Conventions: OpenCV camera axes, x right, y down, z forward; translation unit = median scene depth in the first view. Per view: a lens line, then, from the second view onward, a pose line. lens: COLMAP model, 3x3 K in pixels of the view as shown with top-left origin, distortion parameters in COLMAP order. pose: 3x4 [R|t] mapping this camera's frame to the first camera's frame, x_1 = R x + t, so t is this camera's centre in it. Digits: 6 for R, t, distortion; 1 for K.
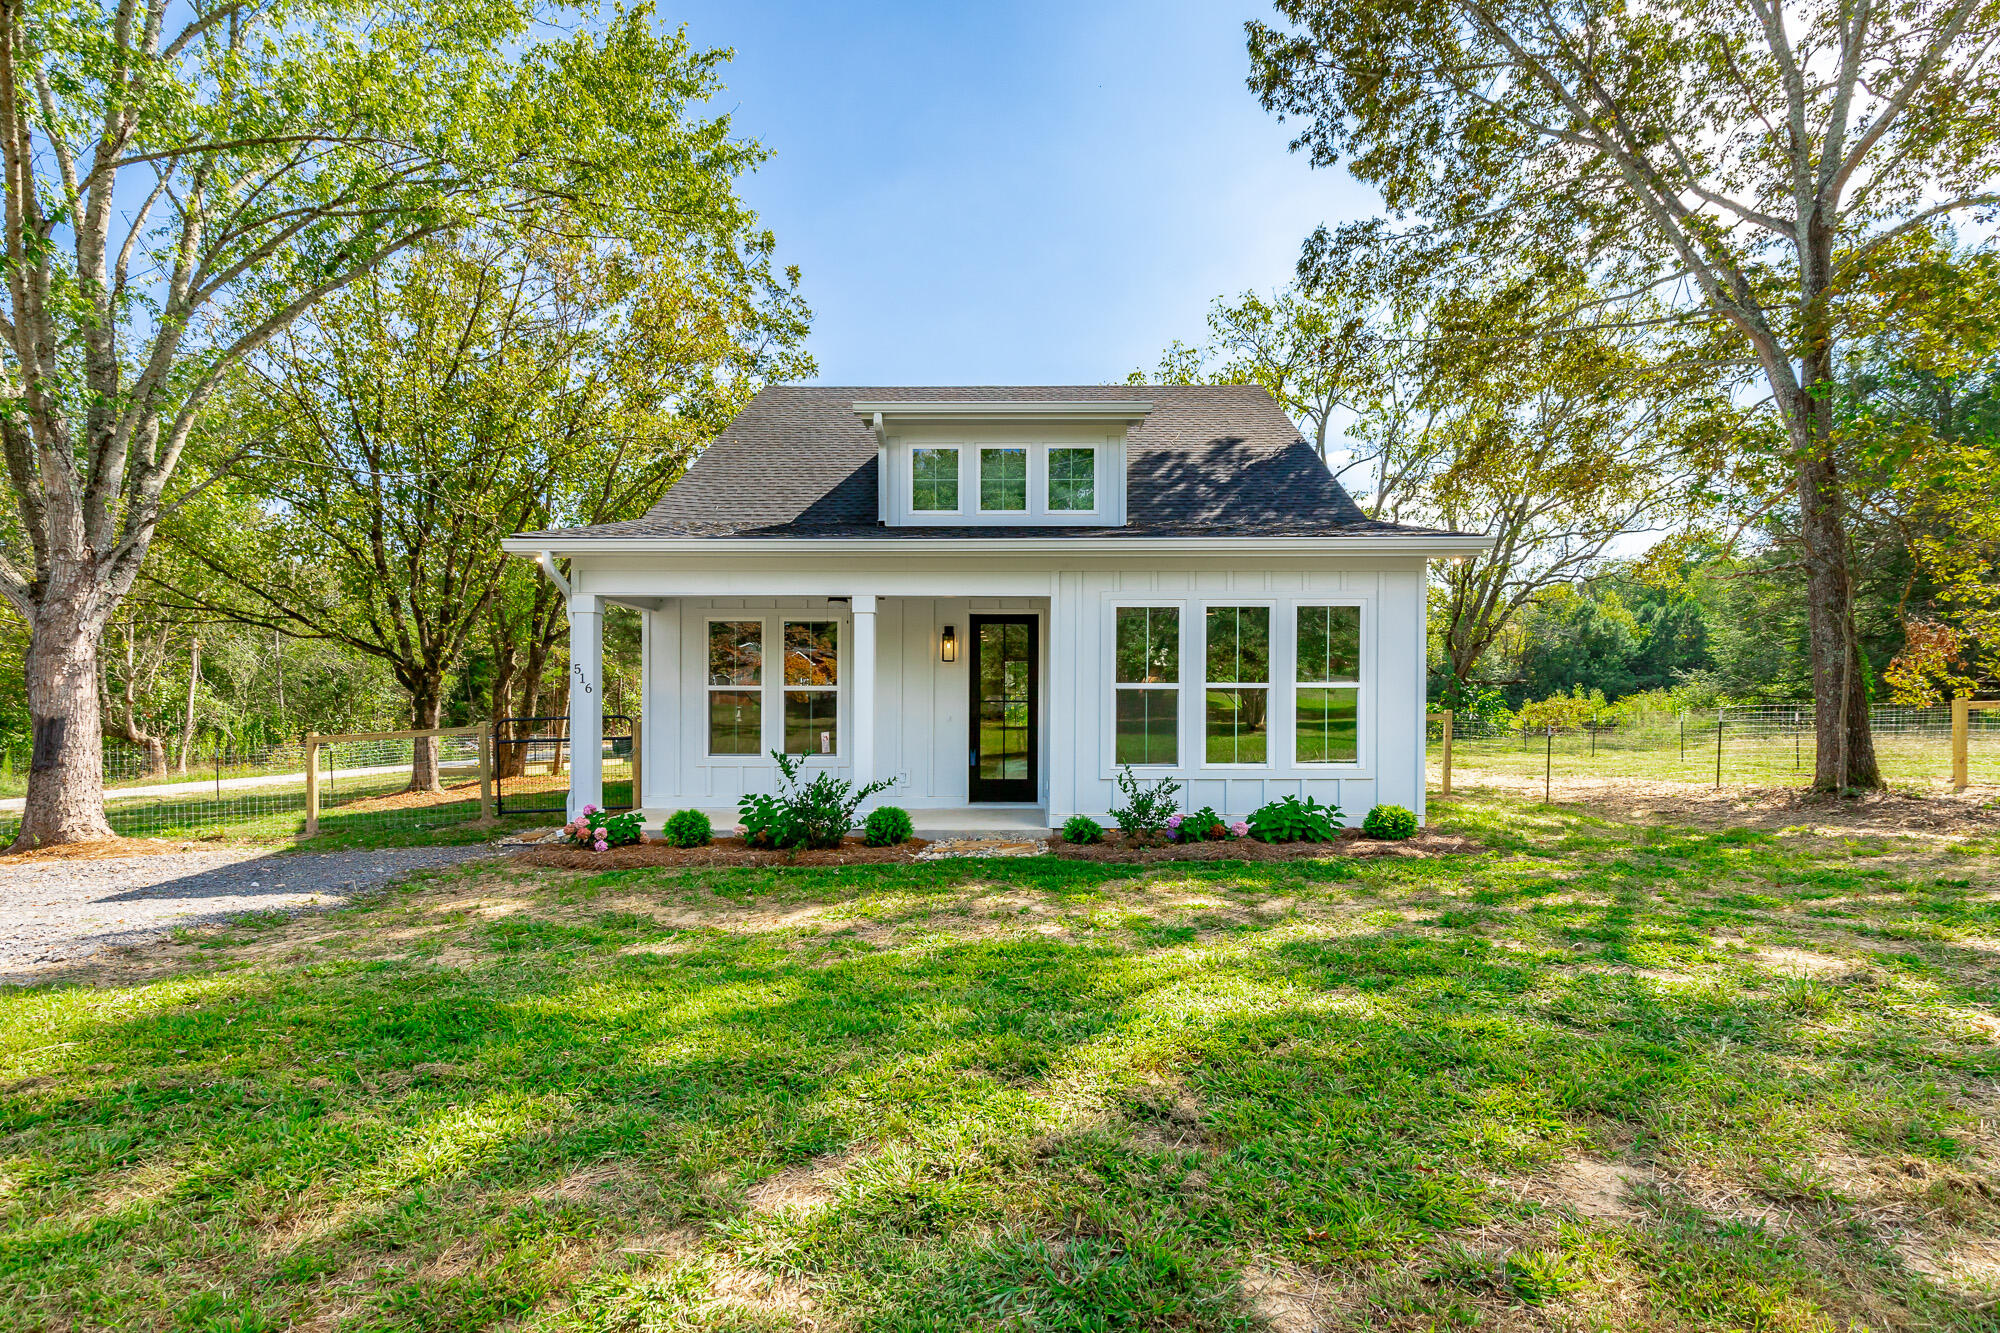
lens RADIAL K [[920.5, 0, 1015.5], [0, 920.5, 703.2], [0, 0, 1]] dist [0.000787, -0.000253]
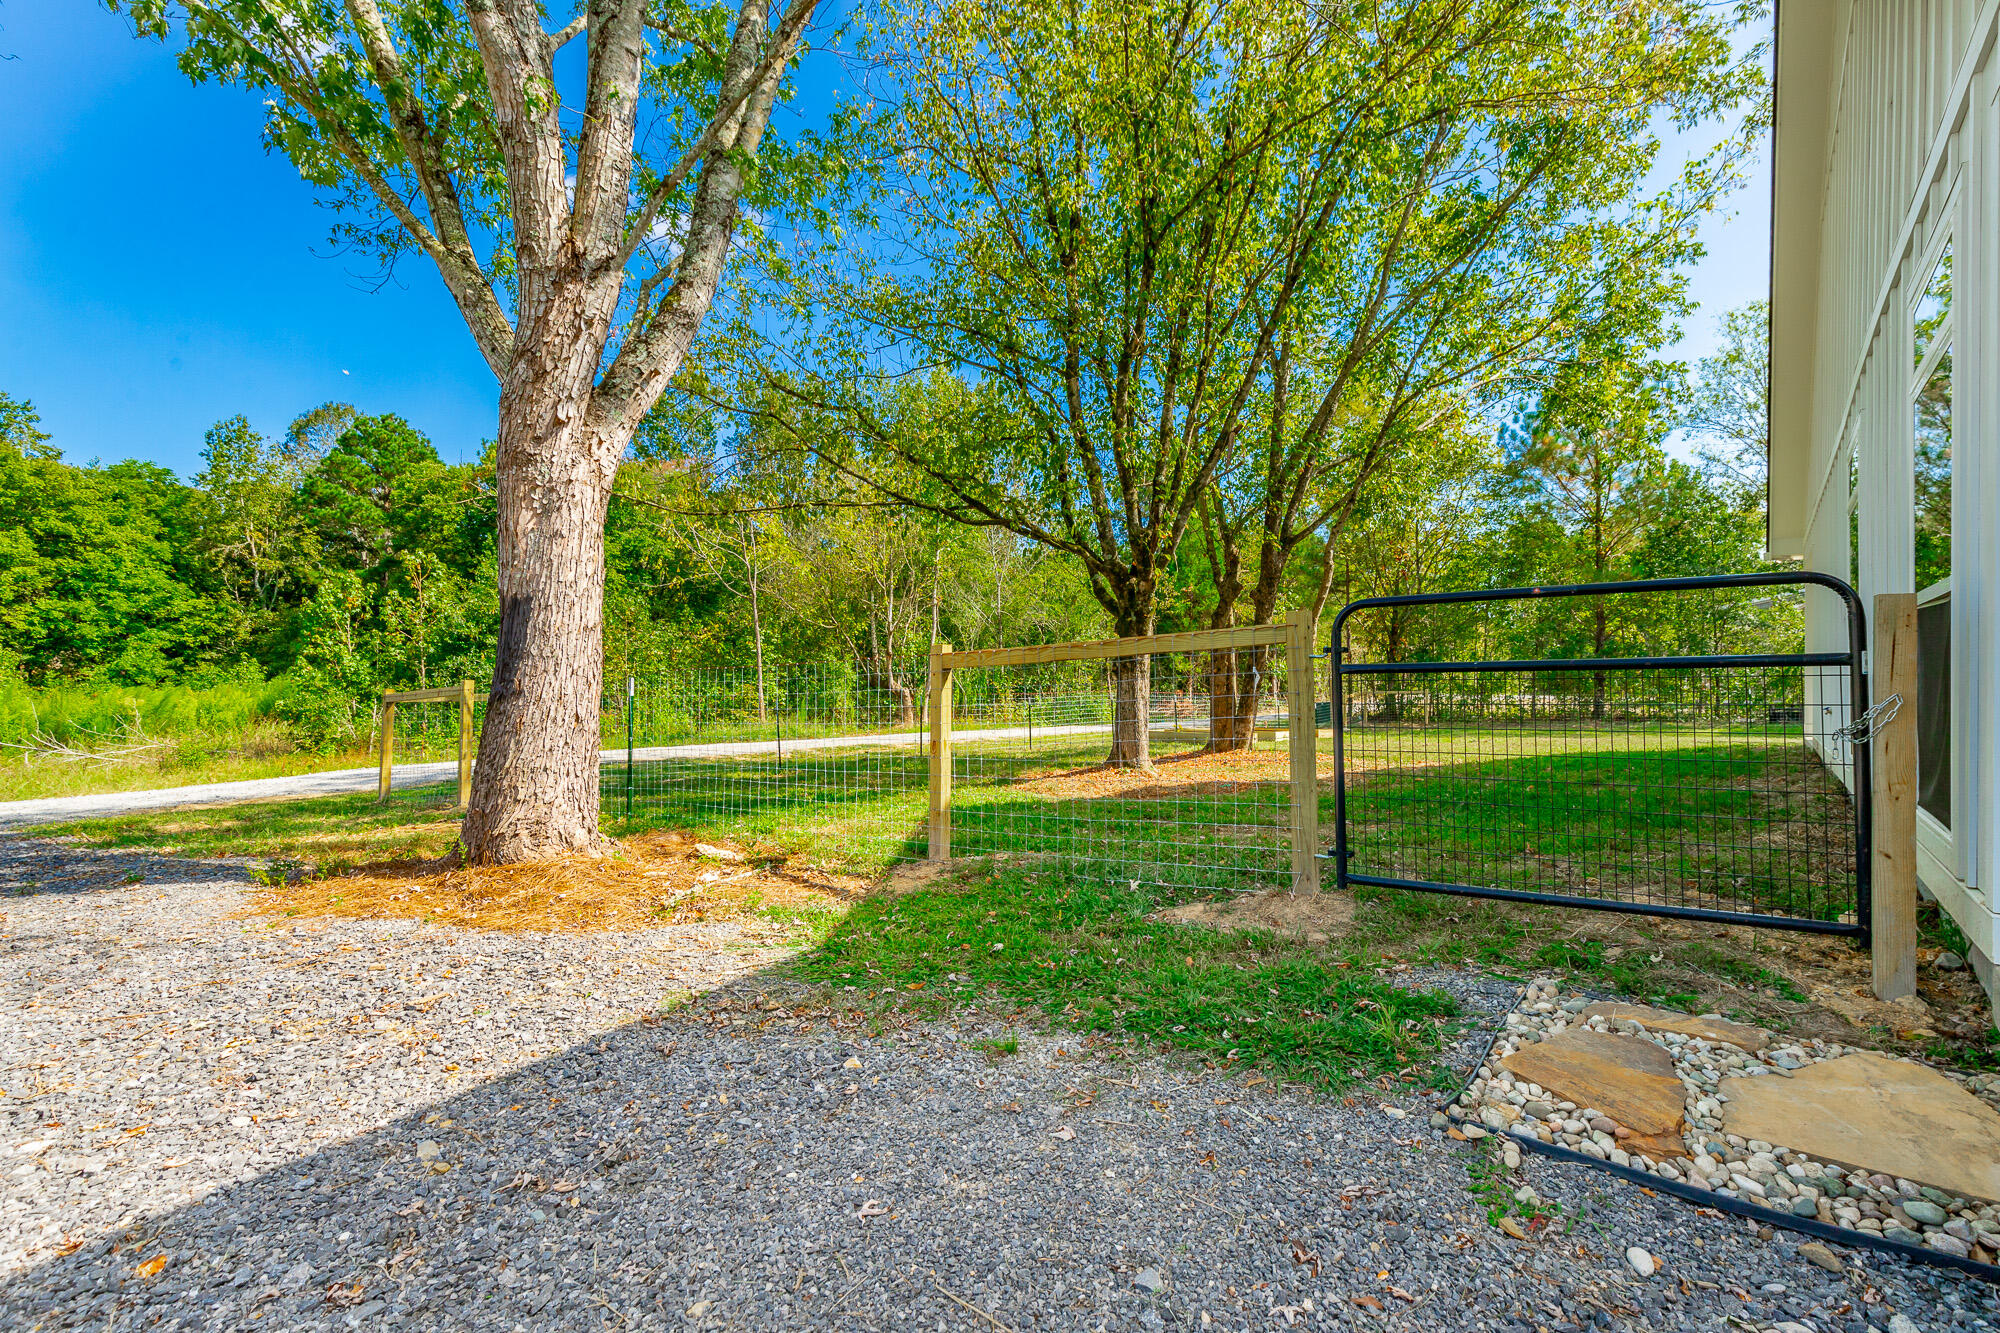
lens RADIAL K [[897.3, 0, 1000.0], [0, 897.3, 666.5], [0, 0, 1]] dist [0.005153, -0.000948]
pose [[0.767149, 0.000702, -0.641469, -0.425567], [-0.006033, 0.999963, -0.006121, 0.040904], [0.641441, 0.008565, 0.767125, 0.634667]]
